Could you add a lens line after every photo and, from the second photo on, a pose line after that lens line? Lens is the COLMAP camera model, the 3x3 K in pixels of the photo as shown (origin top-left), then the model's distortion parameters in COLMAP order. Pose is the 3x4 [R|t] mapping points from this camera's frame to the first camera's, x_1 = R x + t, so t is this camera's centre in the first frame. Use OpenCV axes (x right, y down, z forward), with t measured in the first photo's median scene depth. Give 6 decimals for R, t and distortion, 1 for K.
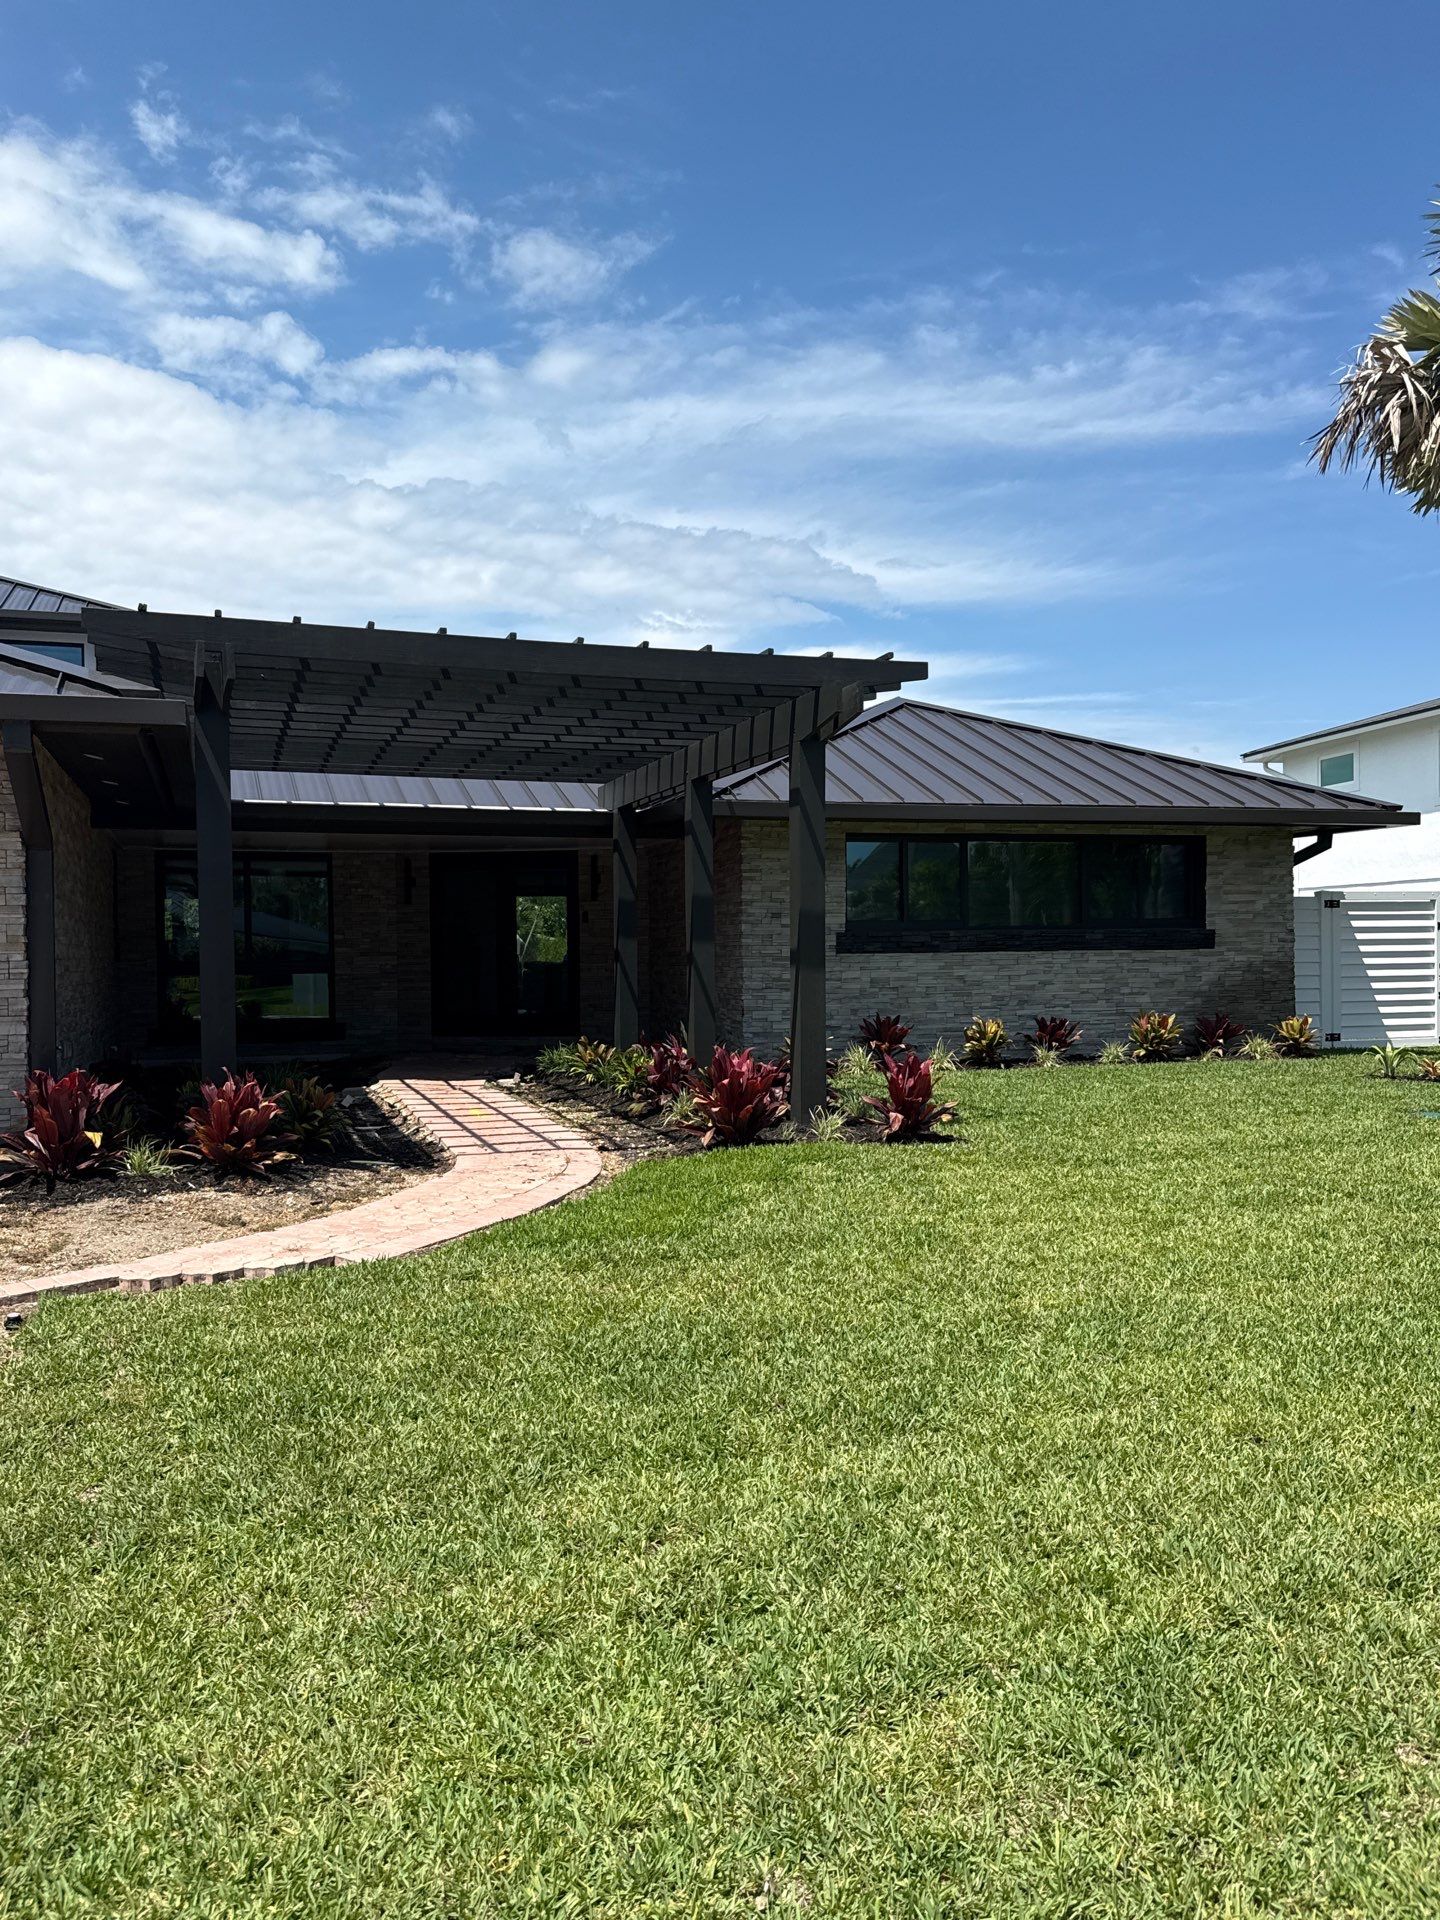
lens RADIAL K [[1497.1, 0, 766.3], [0, 1497.1, 958.2], [0, 0, 1]] dist [-0.005847, 0.000154]
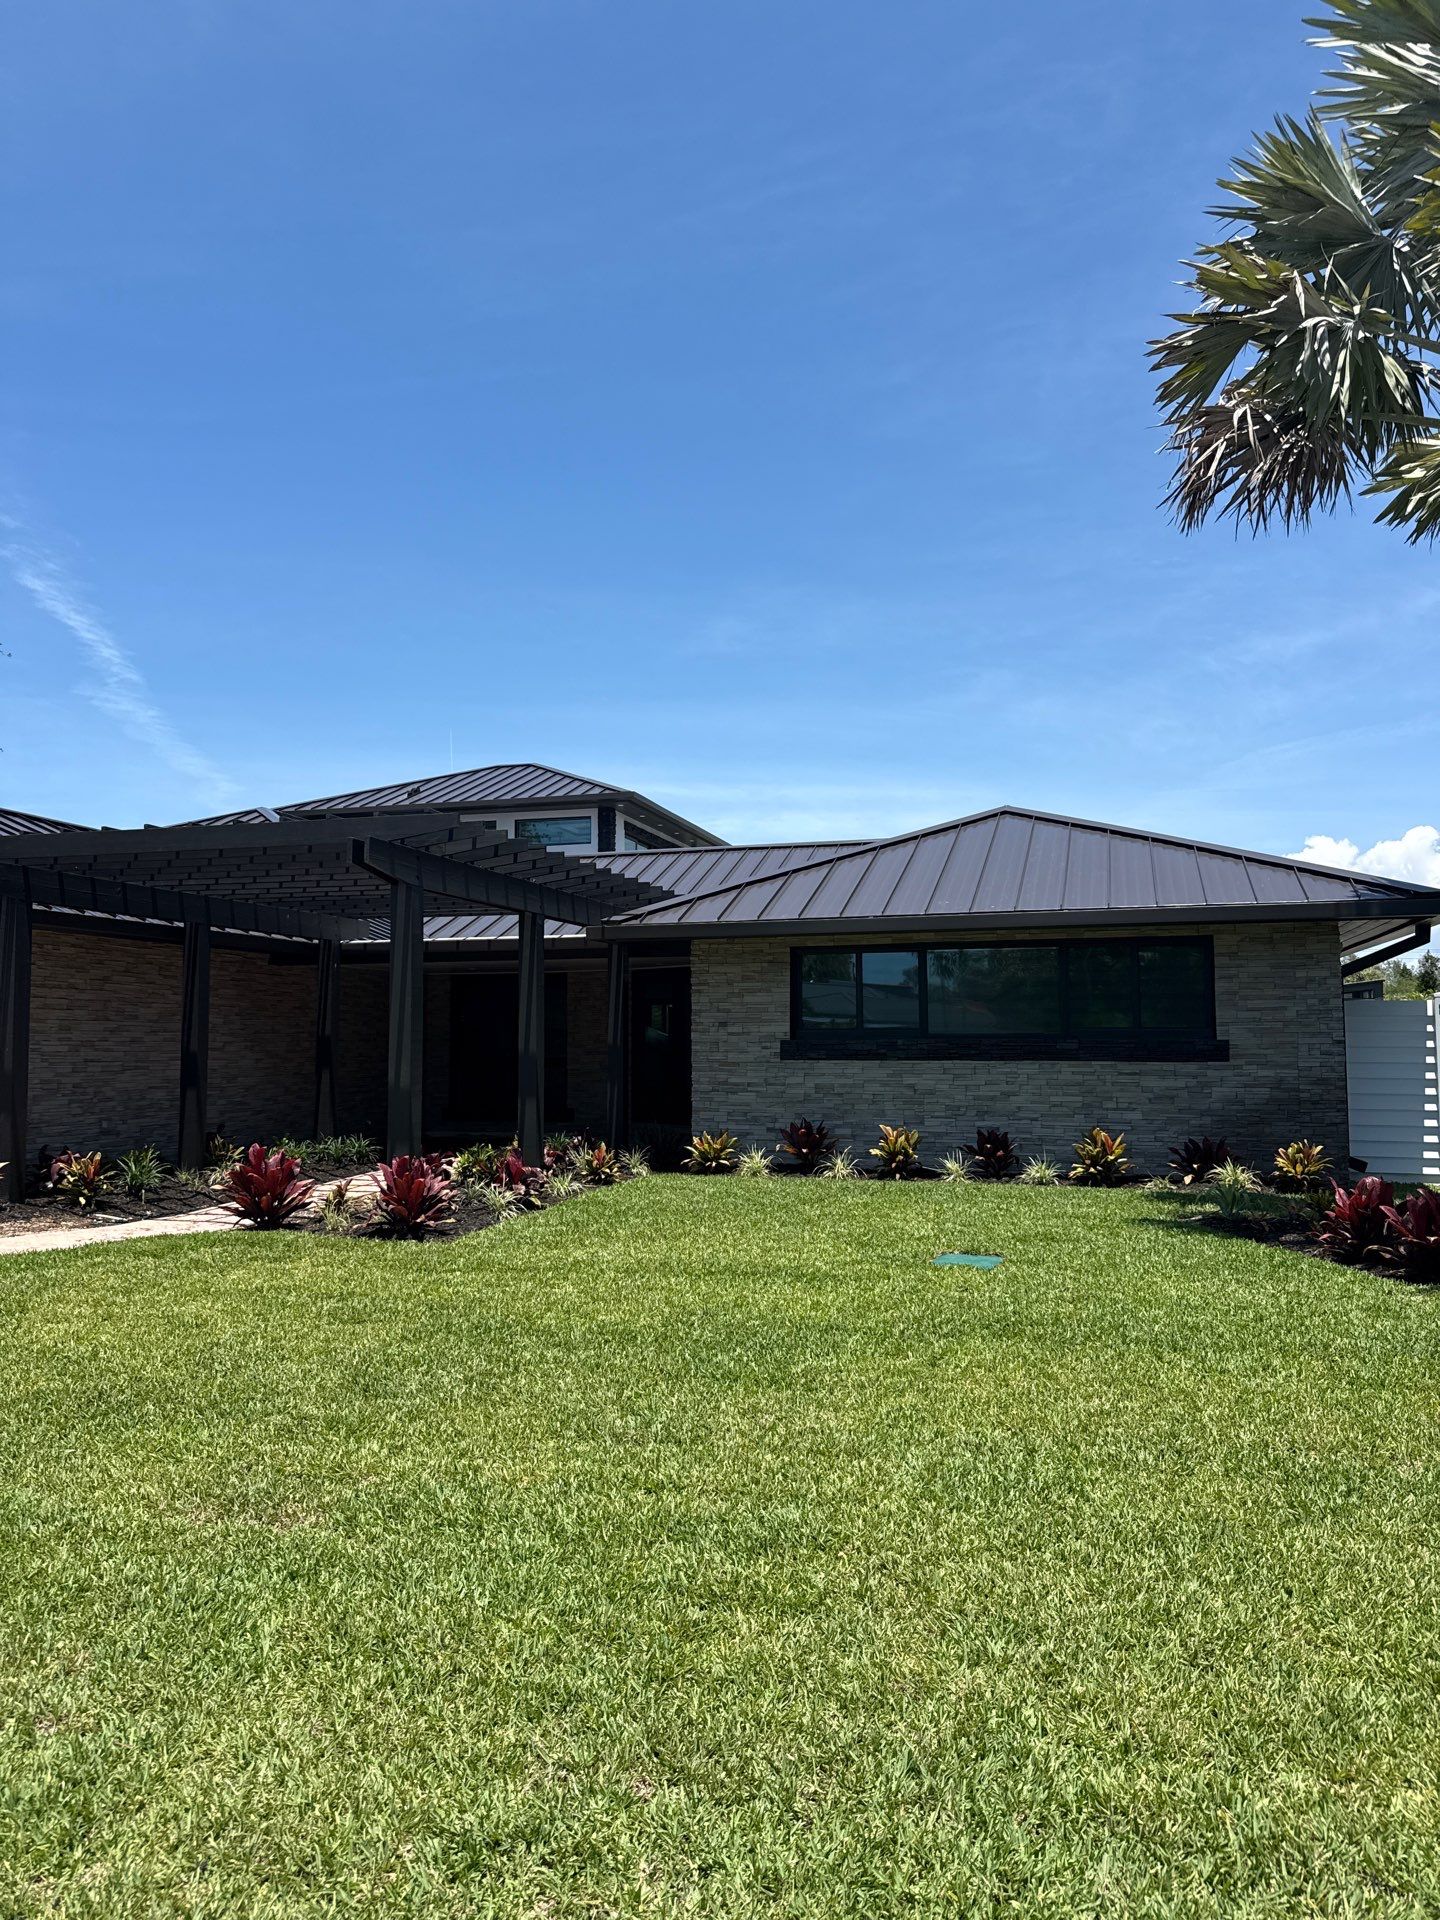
lens RADIAL K [[1382.0, 0, 715.1], [0, 1382.0, 933.1], [0, 0, 1]] dist [0.165493, -0.445718]
pose [[0.826083, -0.036673, -0.562354, 0.530052], [-0.010877, 0.996657, -0.080973, -0.011949], [0.563444, 0.073007, 0.822922, 0.143259]]
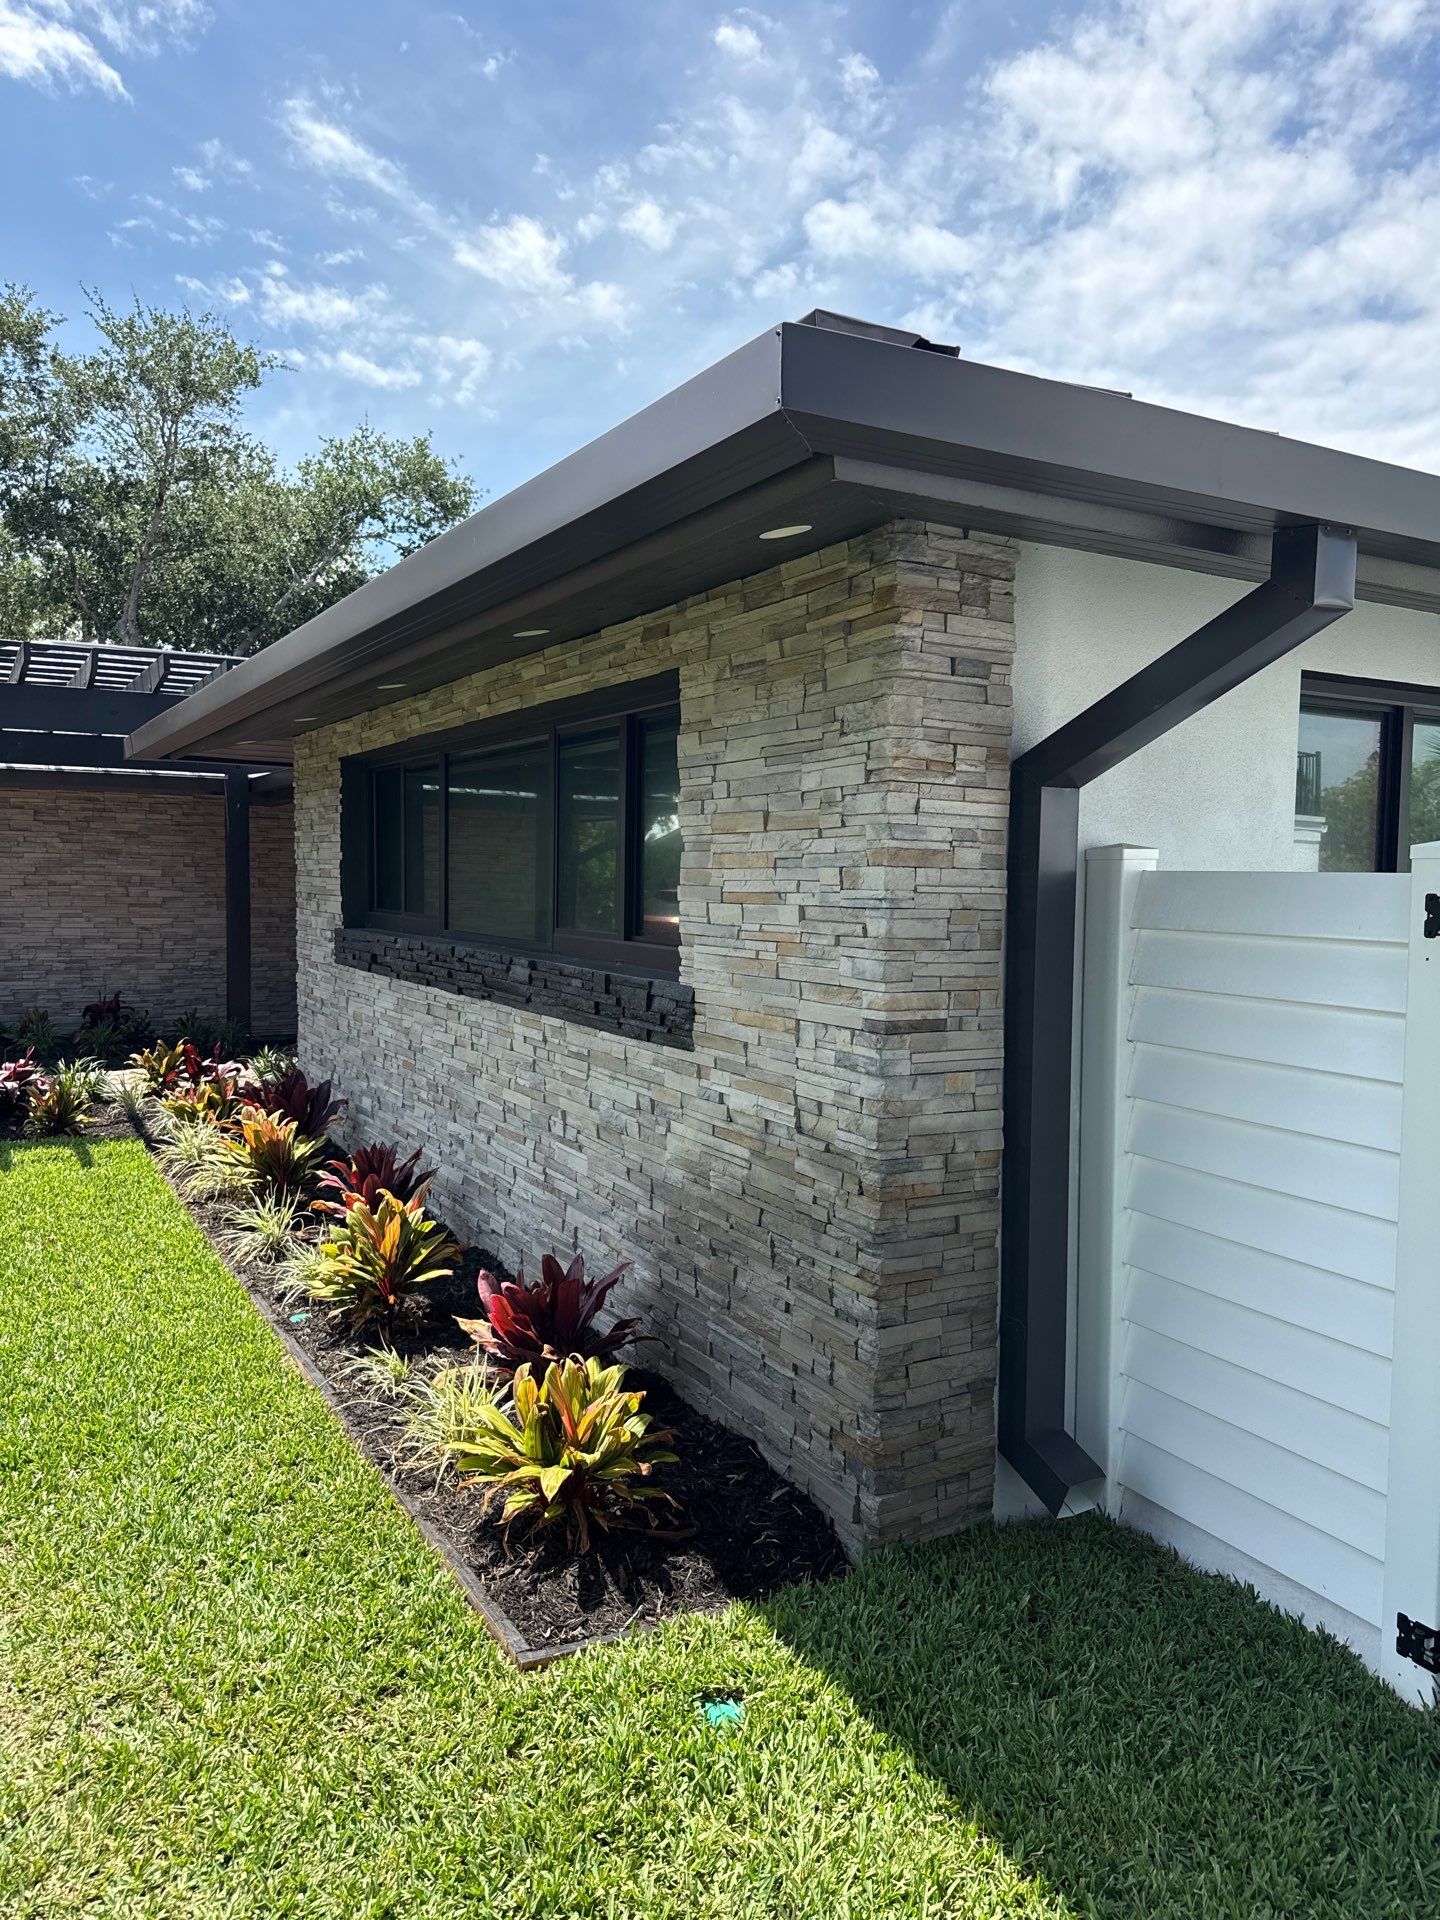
lens RADIAL K [[1356.1, 0, 709.4], [0, 1356.1, 958.7], [0, 0, 1]] dist [0.105946, -0.138422]
pose [[0.192620, 0.075671, -0.978351, 0.573282], [-0.026368, 0.997061, 0.071927, -0.045084], [0.980919, 0.011942, 0.194049, 0.973517]]
